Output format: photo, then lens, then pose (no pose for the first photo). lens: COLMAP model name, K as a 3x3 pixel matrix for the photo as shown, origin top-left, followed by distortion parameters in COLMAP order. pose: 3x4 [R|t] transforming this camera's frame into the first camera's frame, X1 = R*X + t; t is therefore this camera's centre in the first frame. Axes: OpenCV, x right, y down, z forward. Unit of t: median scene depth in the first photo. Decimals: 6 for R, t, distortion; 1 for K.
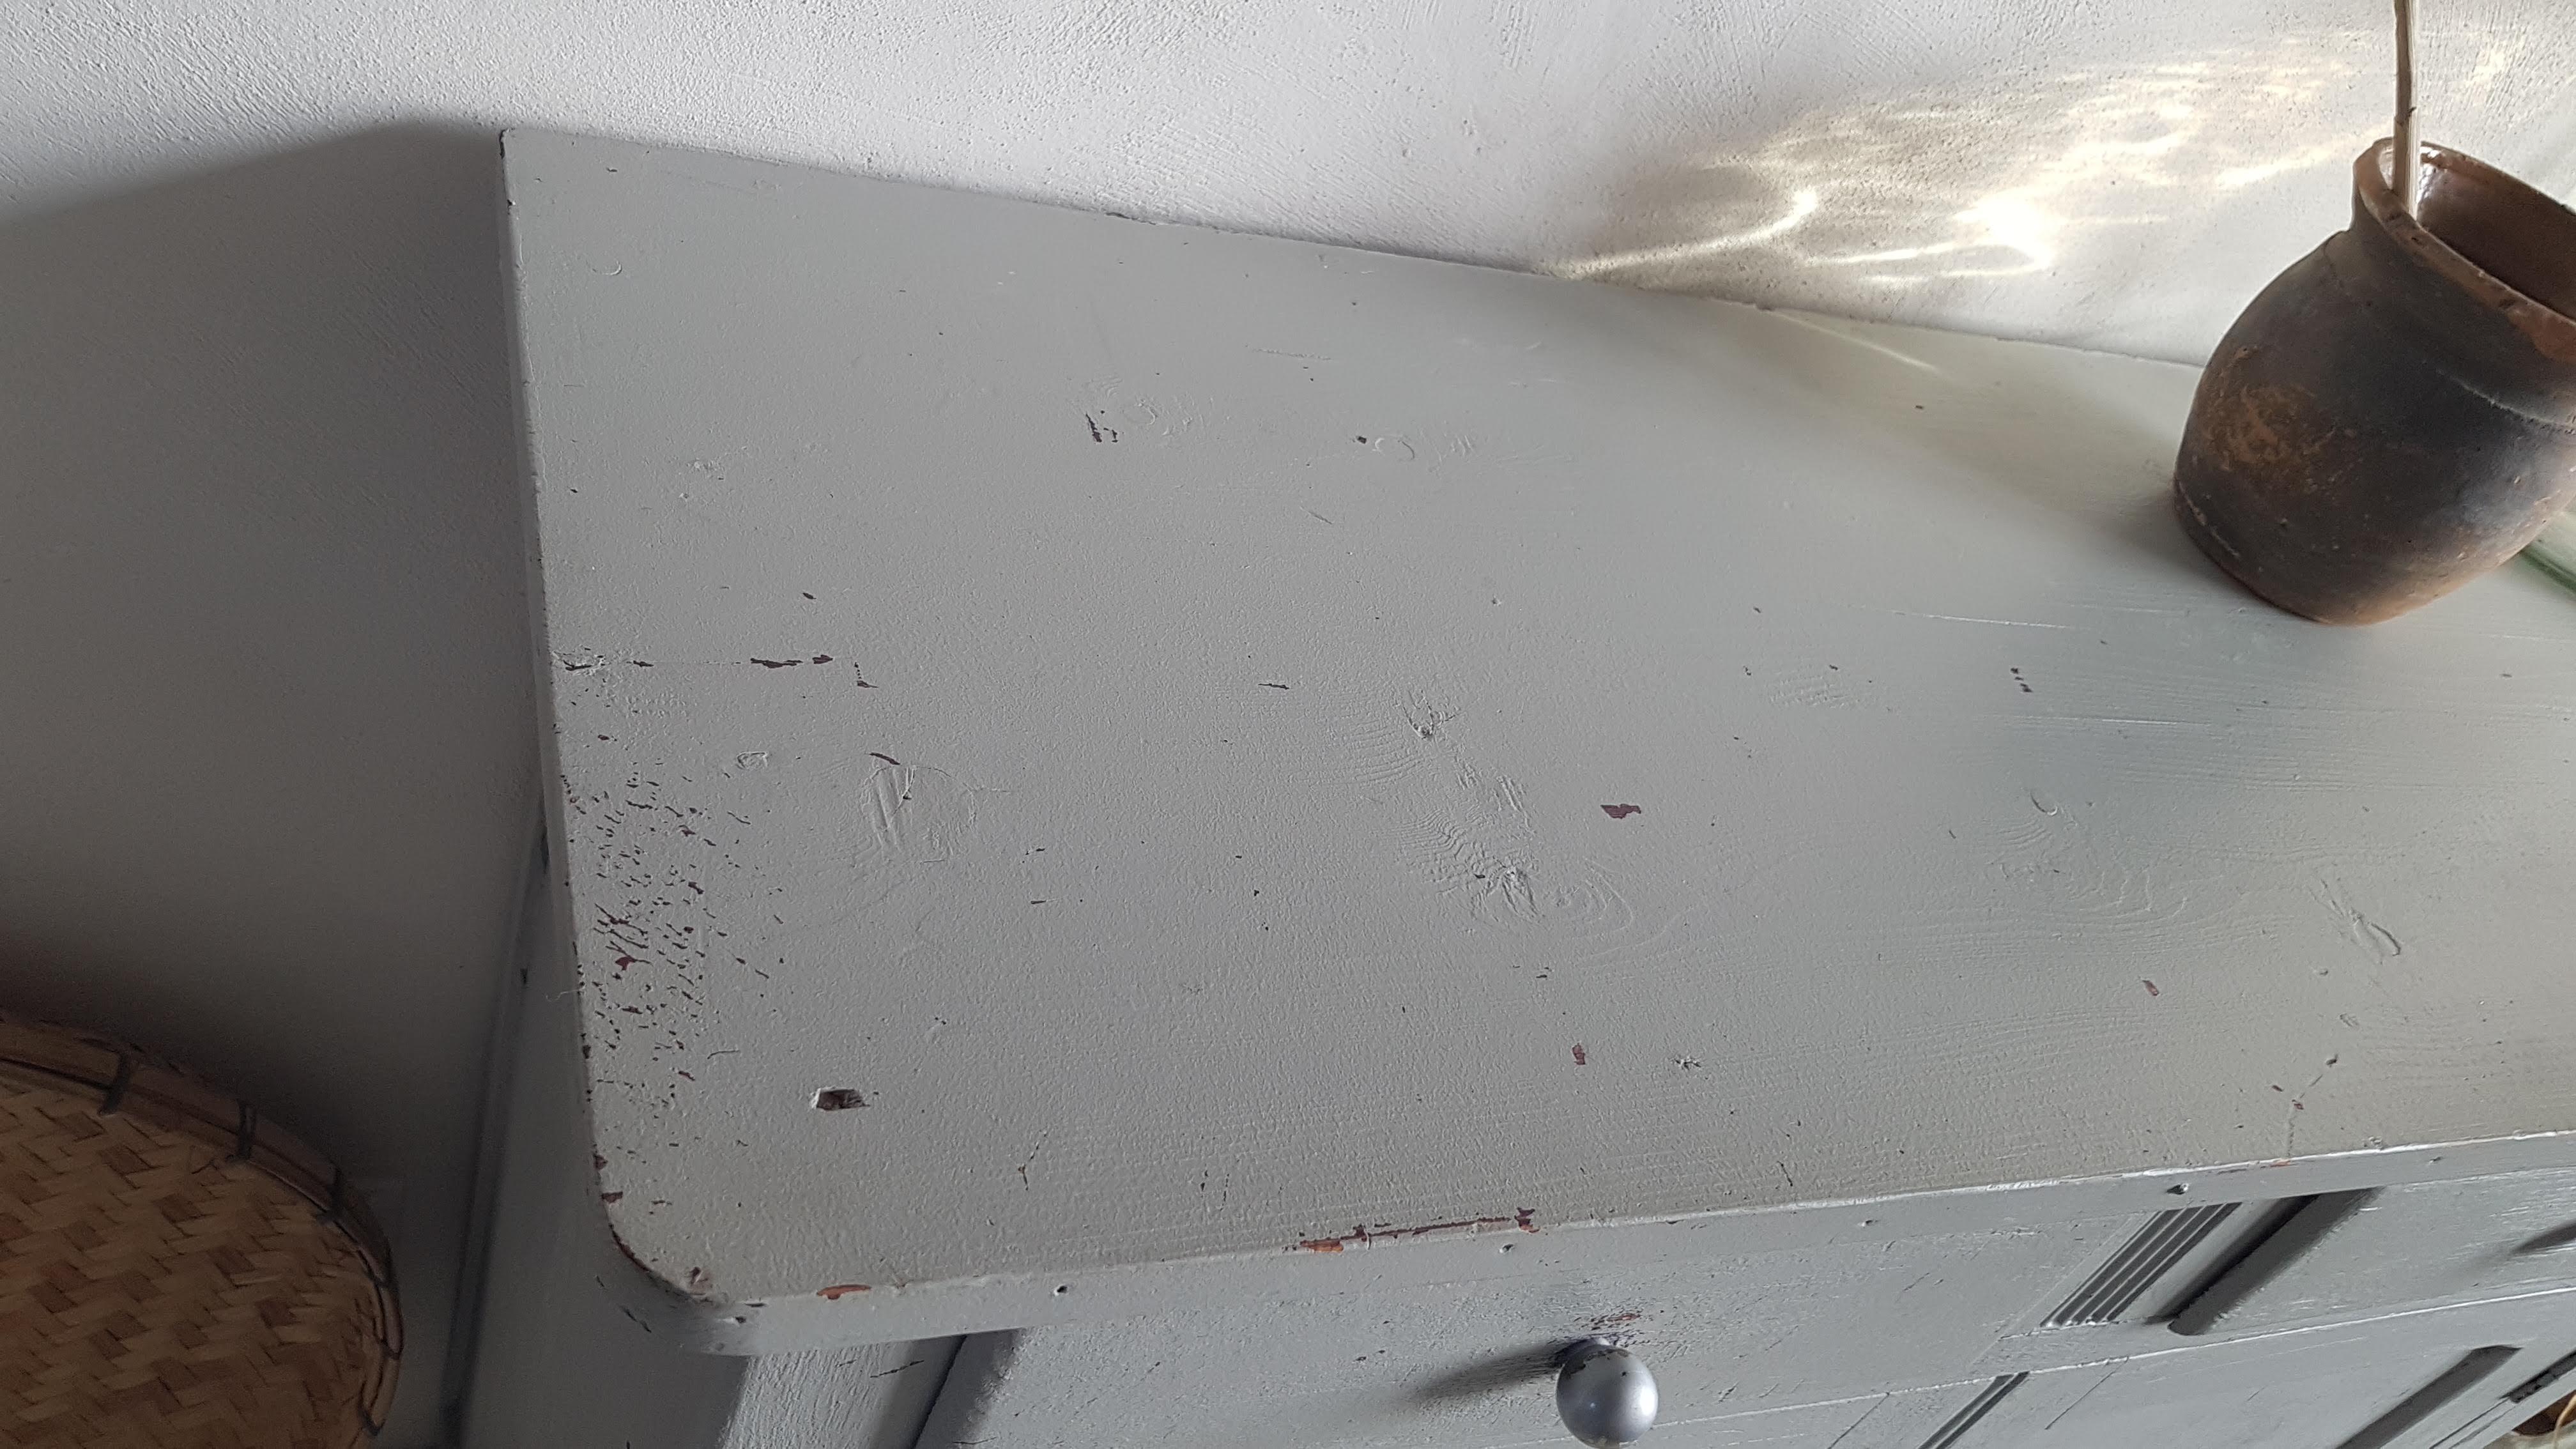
lens RADIAL K [[2092.3, 0, 1288.0], [0, 2092.3, 724.5], [0, 0, 1]] dist [0.005847, -0.059319]
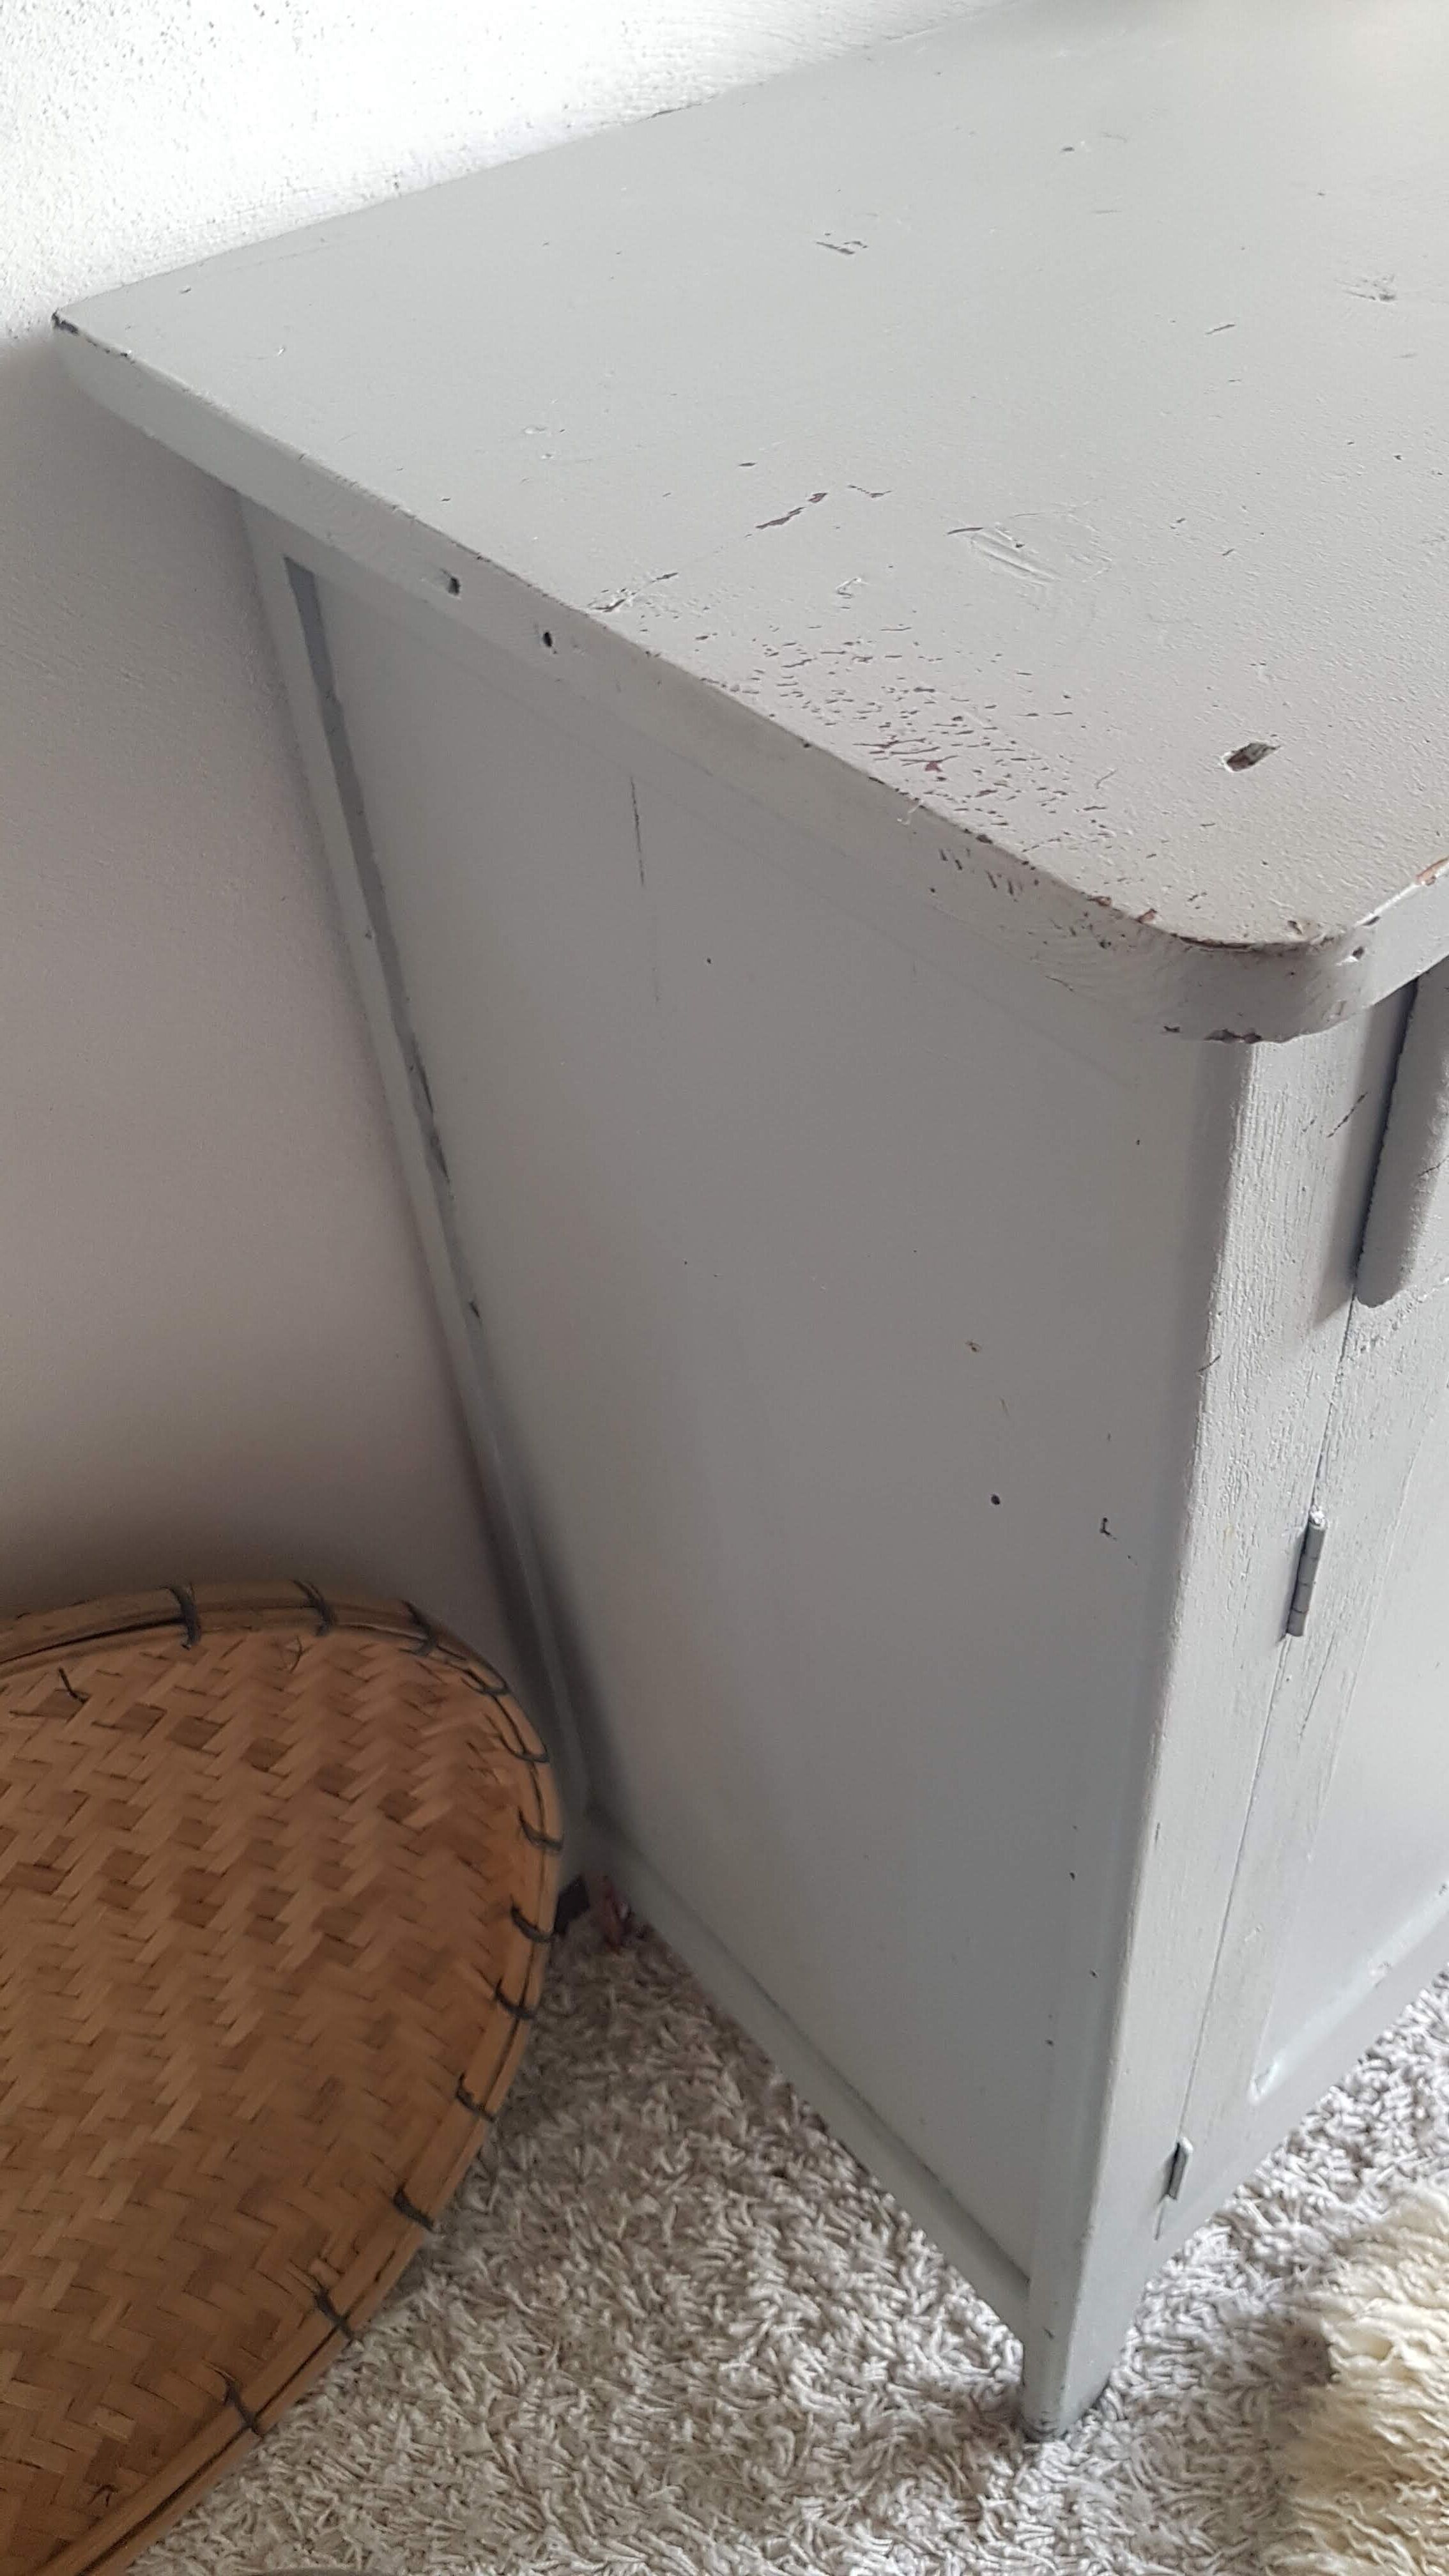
lens RADIAL K [[2092.3, 0, 862.5], [0, 2092.3, 1225.4], [0, 0, 1]] dist [0.005847, -0.059319]
pose [[0.848811, -0.528543, 0.012770, -0.400715], [0.524099, 0.844362, 0.111233, 0.143425], [-0.069574, -0.087723, 0.993712, 0.134231]]
